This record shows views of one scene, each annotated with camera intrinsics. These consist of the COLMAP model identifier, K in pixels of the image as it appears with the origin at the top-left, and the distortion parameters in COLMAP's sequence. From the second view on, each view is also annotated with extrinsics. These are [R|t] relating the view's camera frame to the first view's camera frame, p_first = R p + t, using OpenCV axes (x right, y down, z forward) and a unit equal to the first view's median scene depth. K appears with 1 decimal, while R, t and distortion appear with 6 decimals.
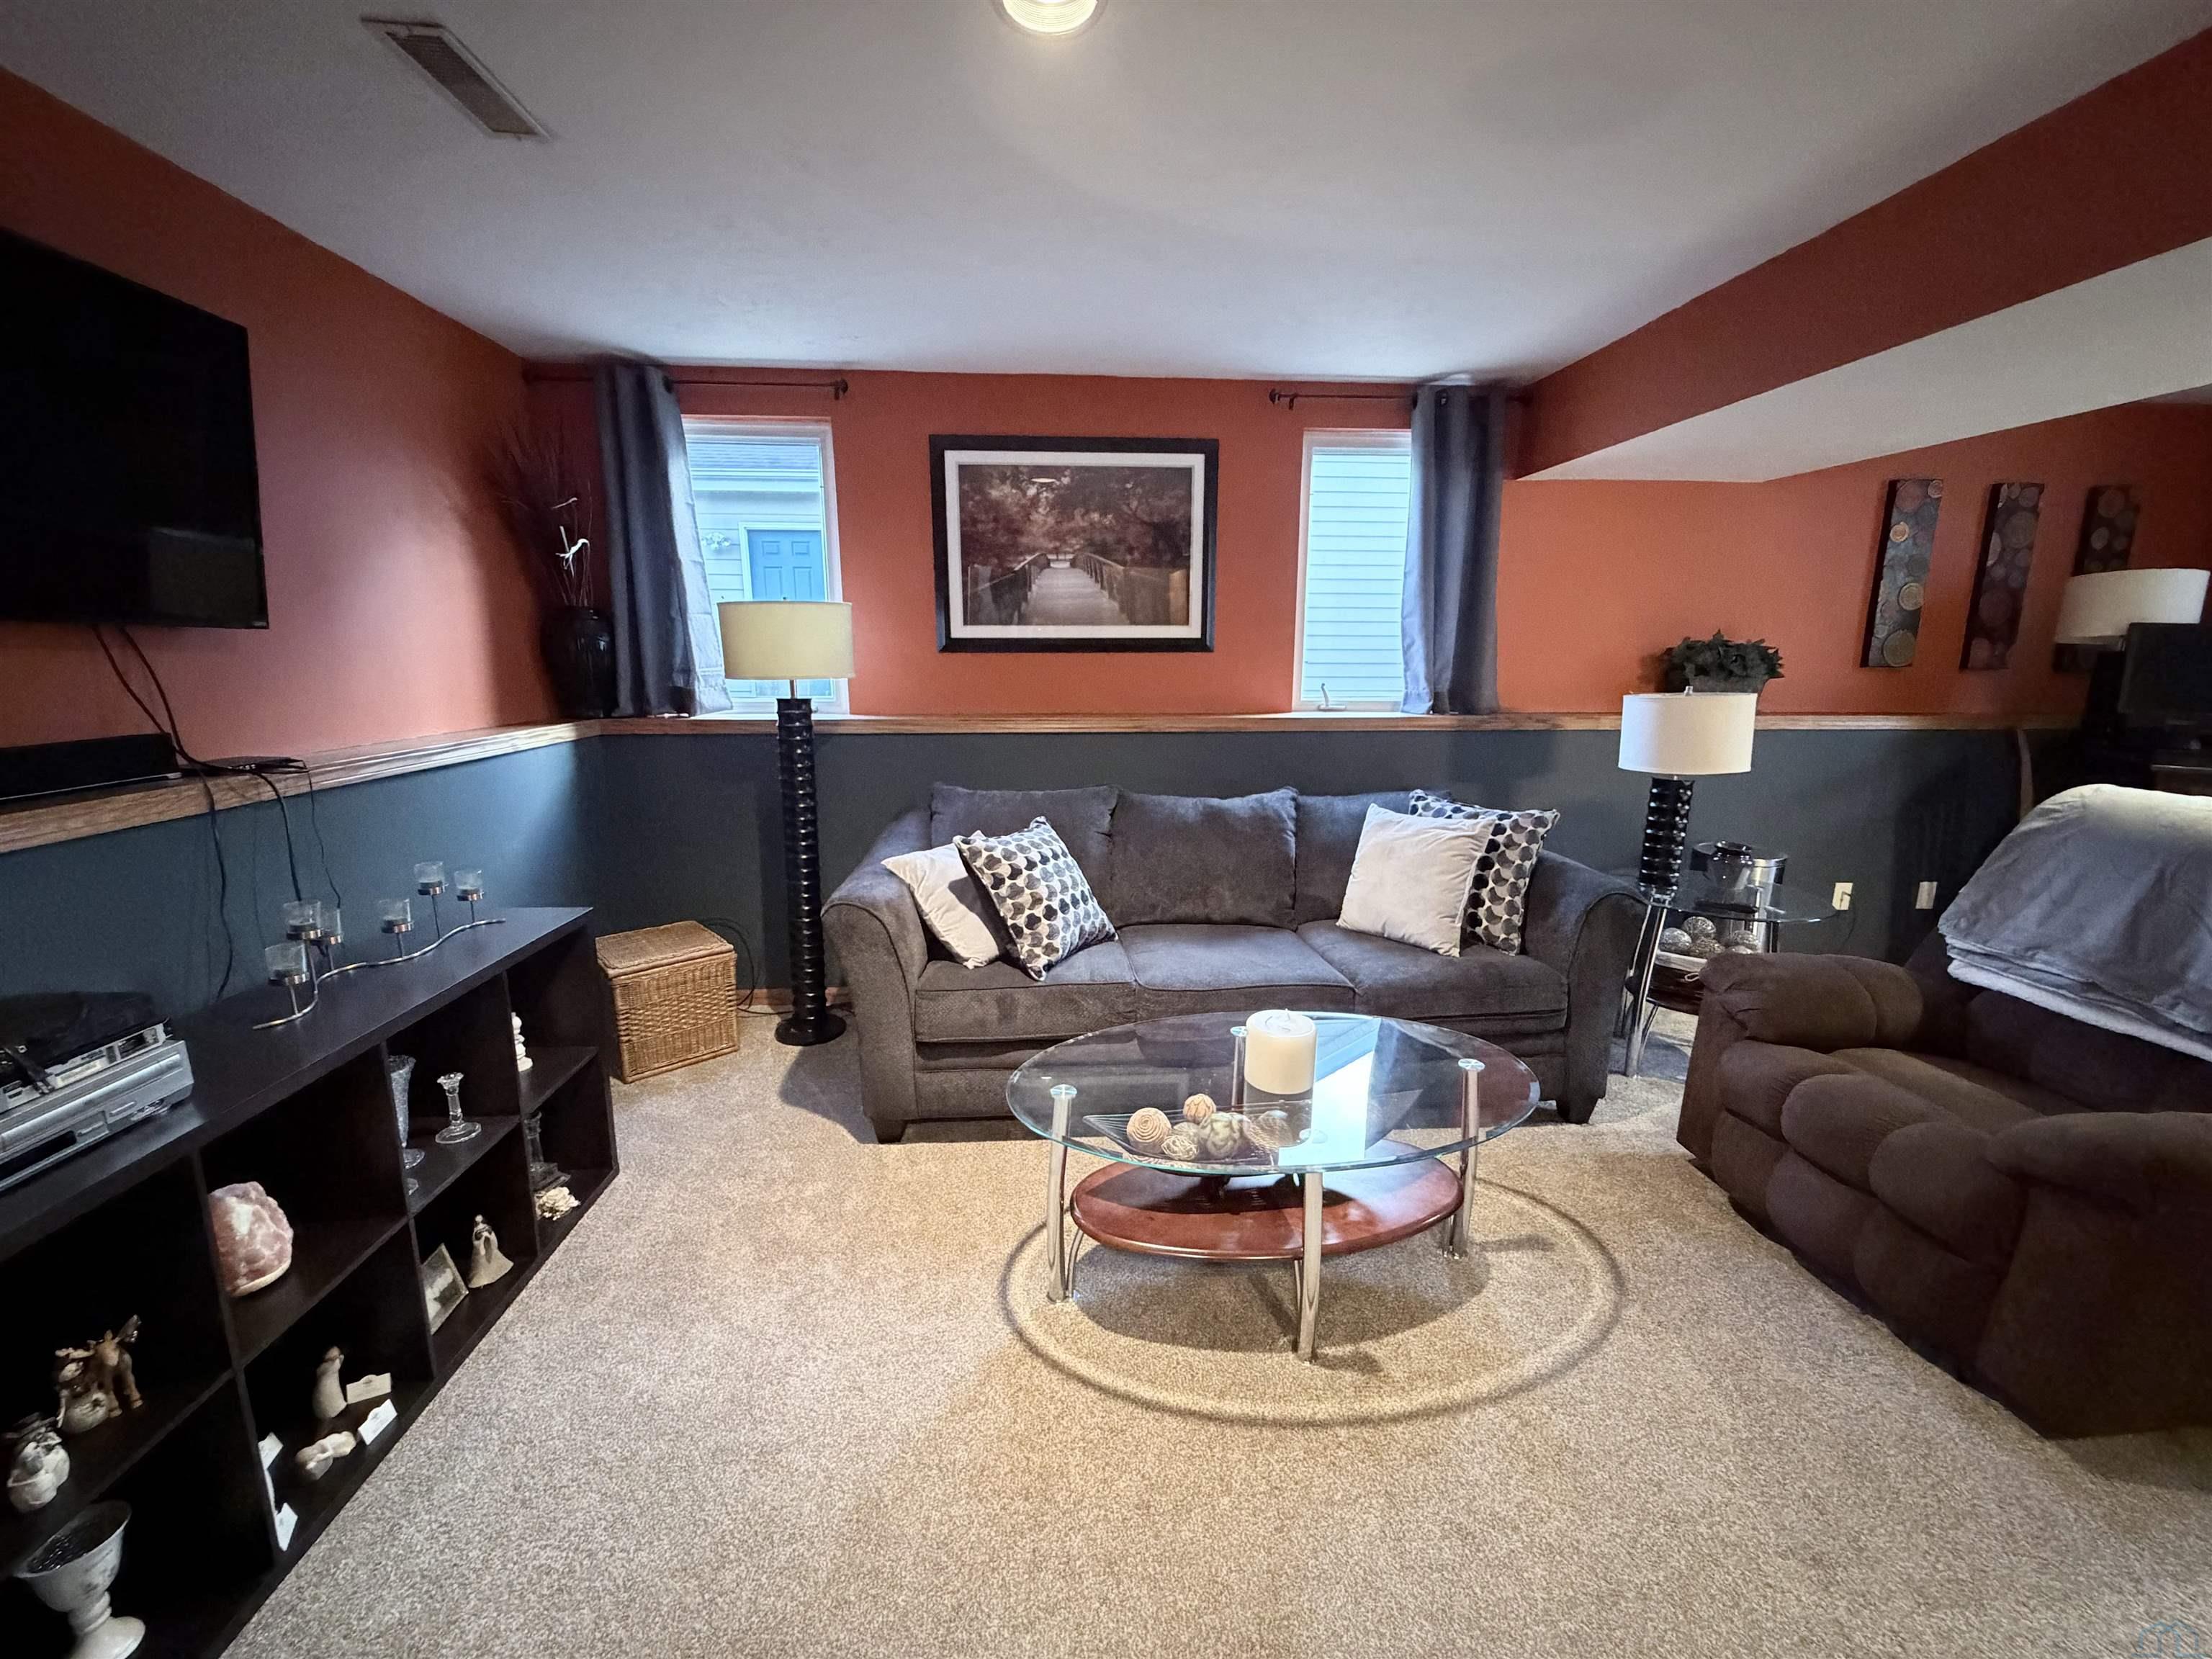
lens RADIAL K [[879.4, 0, 1101.9], [0, 879.4, 827.0], [0, 0, 1]] dist [-0.000898, -0.000167]
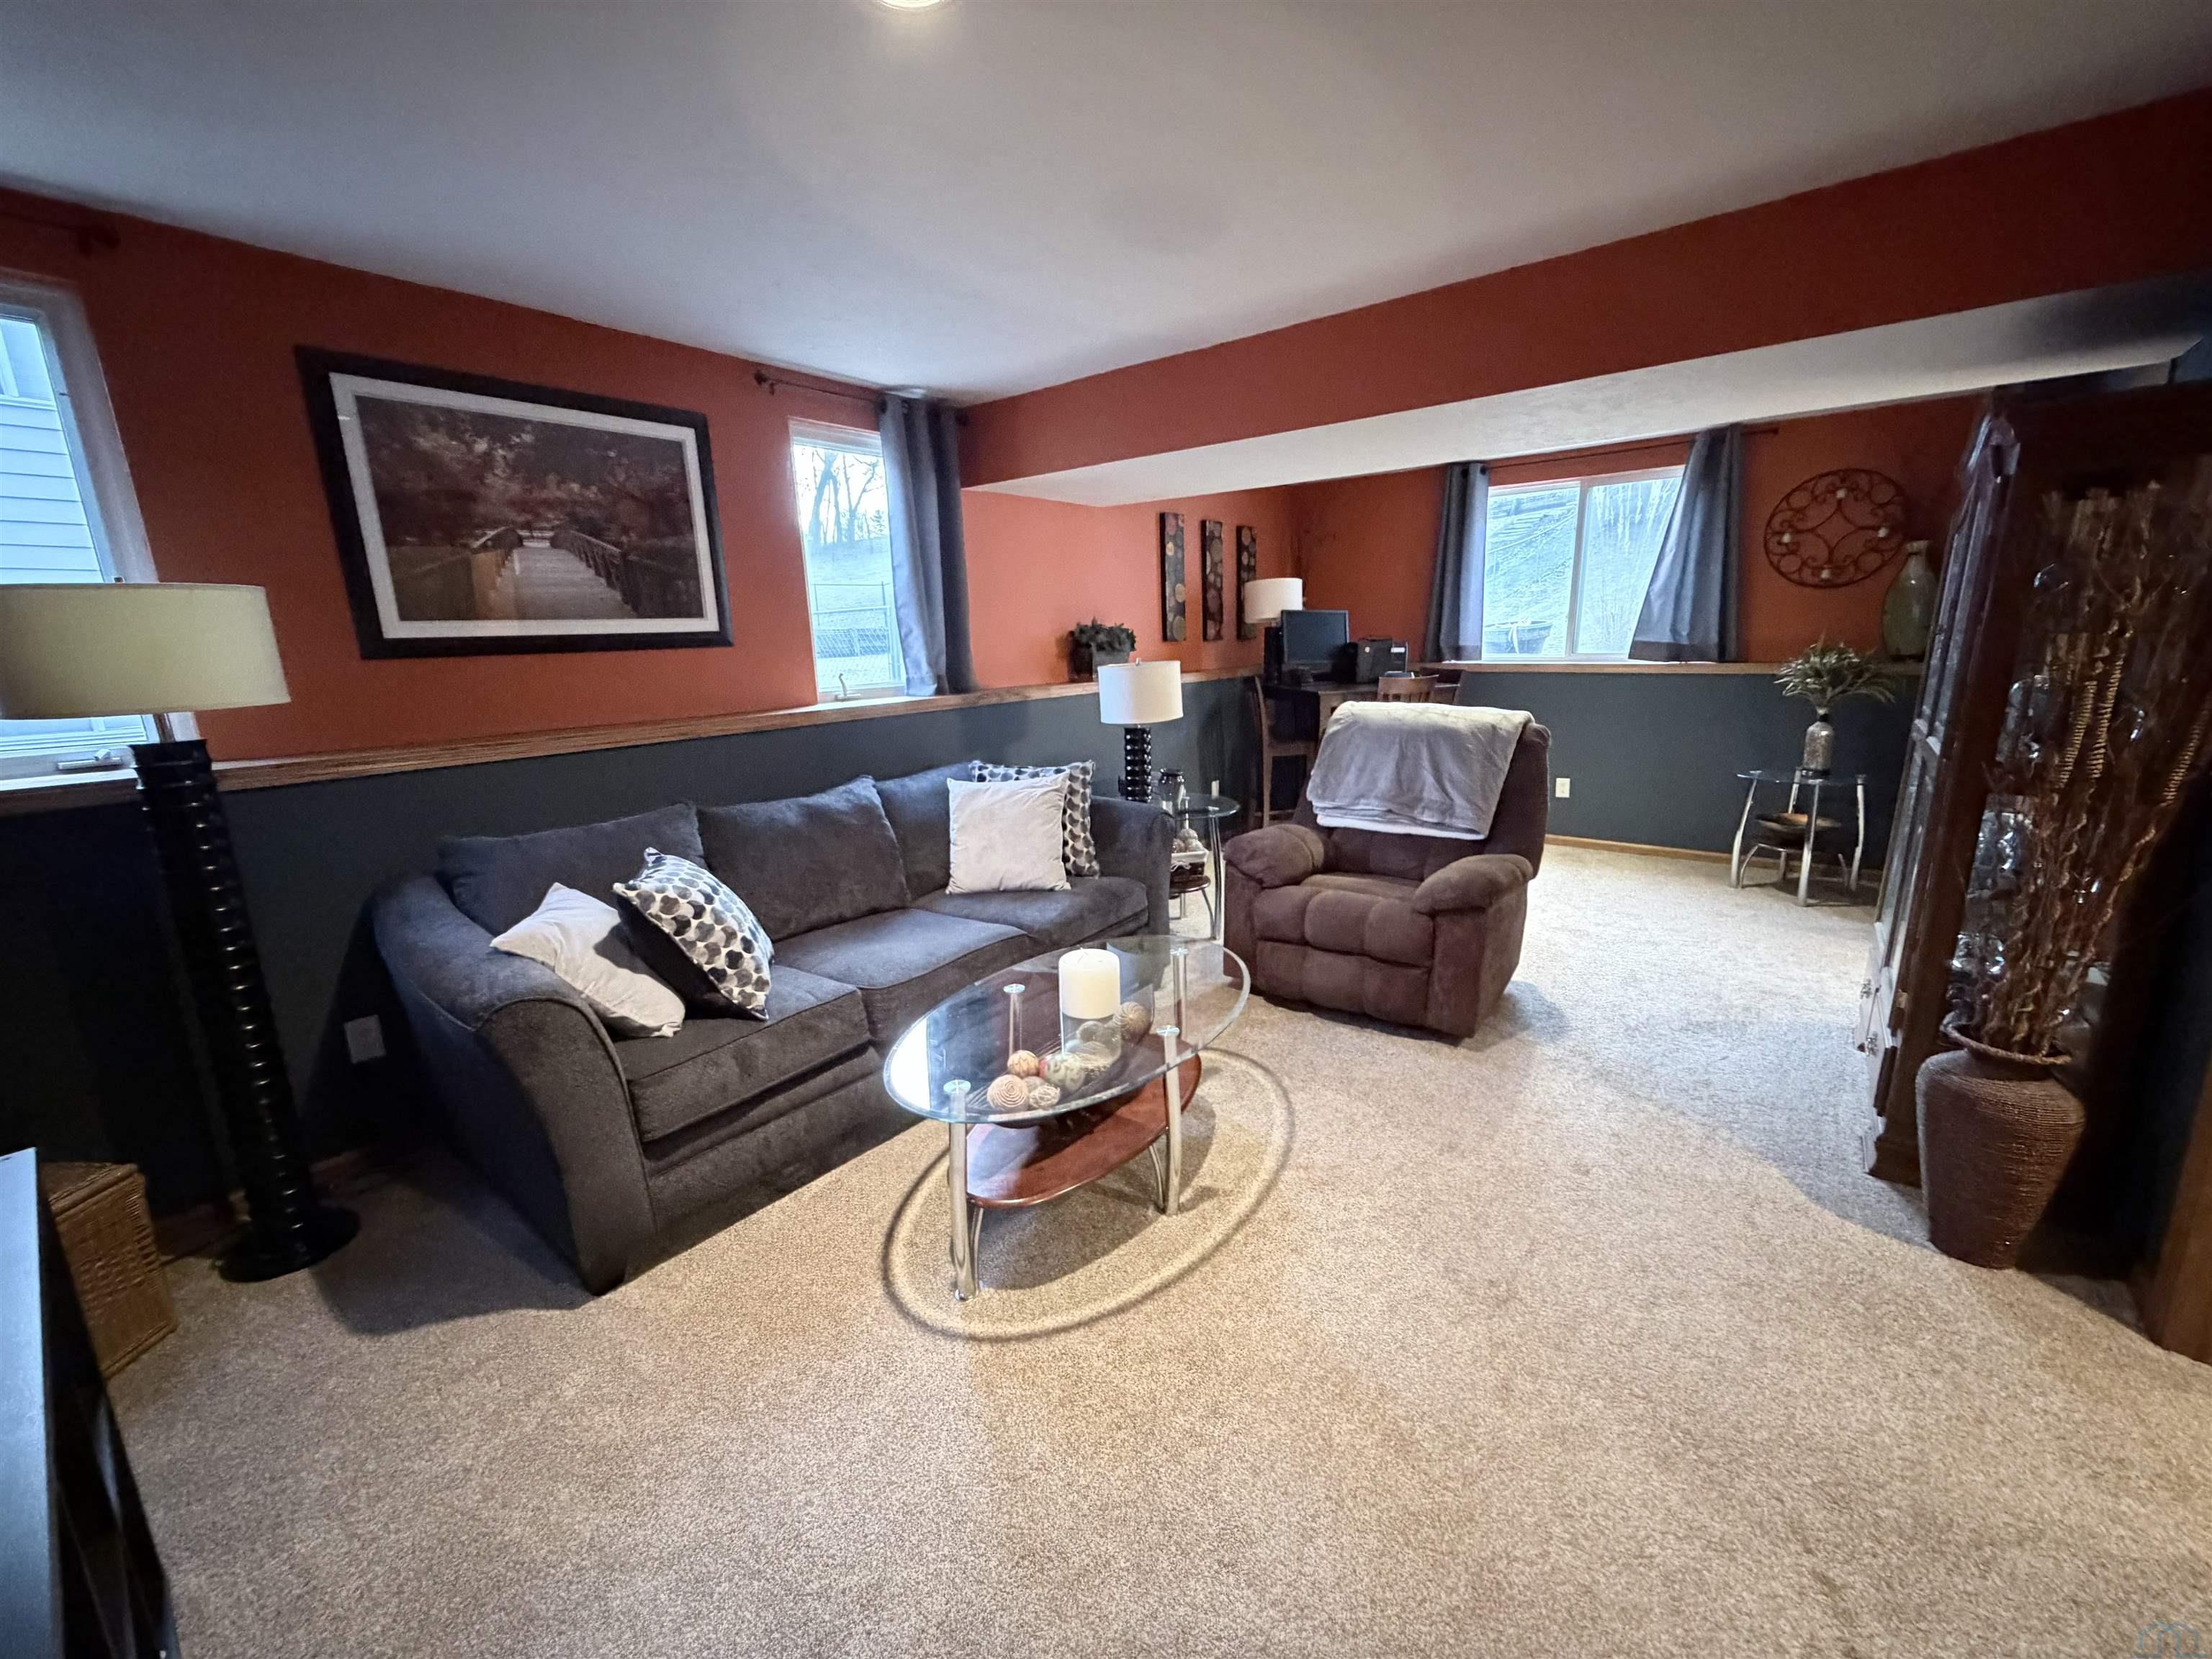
lens RADIAL K [[879.4, 0, 1099.7], [0, 879.4, 827.5], [0, 0, 1]] dist [-0.000898, -0.000167]
pose [[0.680783, -0.180368, 0.709931, -0.366310], [0.173758, 0.981310, 0.082692, -0.025164], [-0.711578, 0.067061, 0.699399, 0.107939]]
